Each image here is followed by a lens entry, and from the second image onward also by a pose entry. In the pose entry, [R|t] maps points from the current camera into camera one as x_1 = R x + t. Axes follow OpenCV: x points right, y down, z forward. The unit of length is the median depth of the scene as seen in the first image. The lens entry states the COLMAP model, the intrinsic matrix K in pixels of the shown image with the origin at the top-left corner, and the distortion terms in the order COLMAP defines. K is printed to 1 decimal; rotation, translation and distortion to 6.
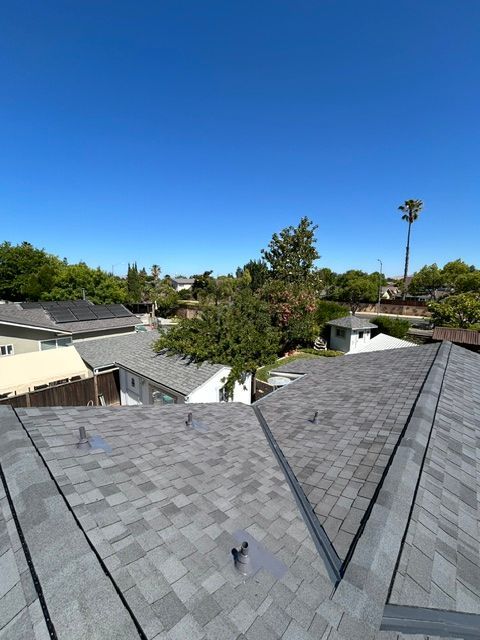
lens RADIAL K [[257.7, 0, 243.8], [0, 257.7, 318.0], [0, 0, 1]] dist [-0.004459, 0.000254]
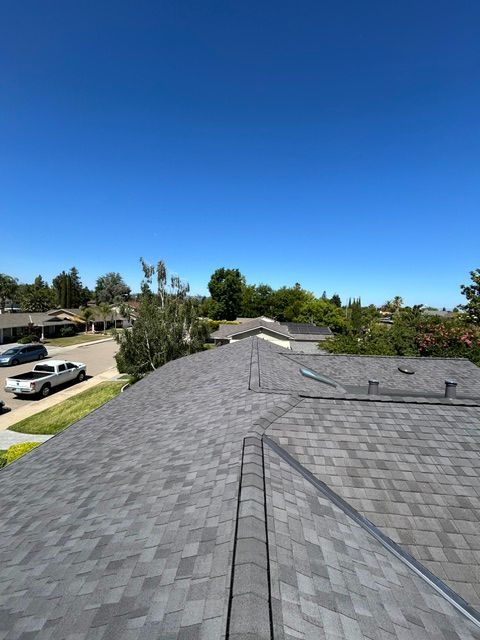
lens RADIAL K [[257.7, 0, 238.8], [0, 257.7, 319.9], [0, 0, 1]] dist [-0.004459, 0.000254]
pose [[0.598473, 0.050503, -0.799550, 0.315824], [-0.137029, 0.989757, -0.040050, 0.028726], [0.789338, 0.133530, 0.599263, -0.255775]]
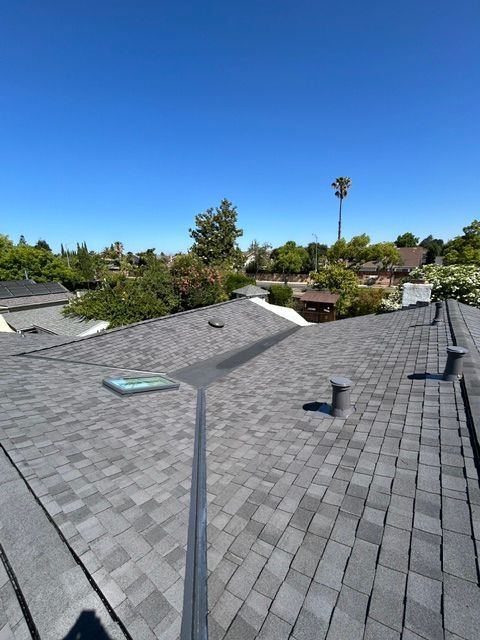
lens RADIAL K [[257.7, 0, 243.4], [0, 257.7, 317.1], [0, 0, 1]] dist [-0.004459, 0.000254]
pose [[0.996309, -0.044432, 0.073452, 0.178852], [0.037302, 0.994706, 0.095749, 0.016006], [-0.077317, -0.092656, 0.992692, -0.147582]]
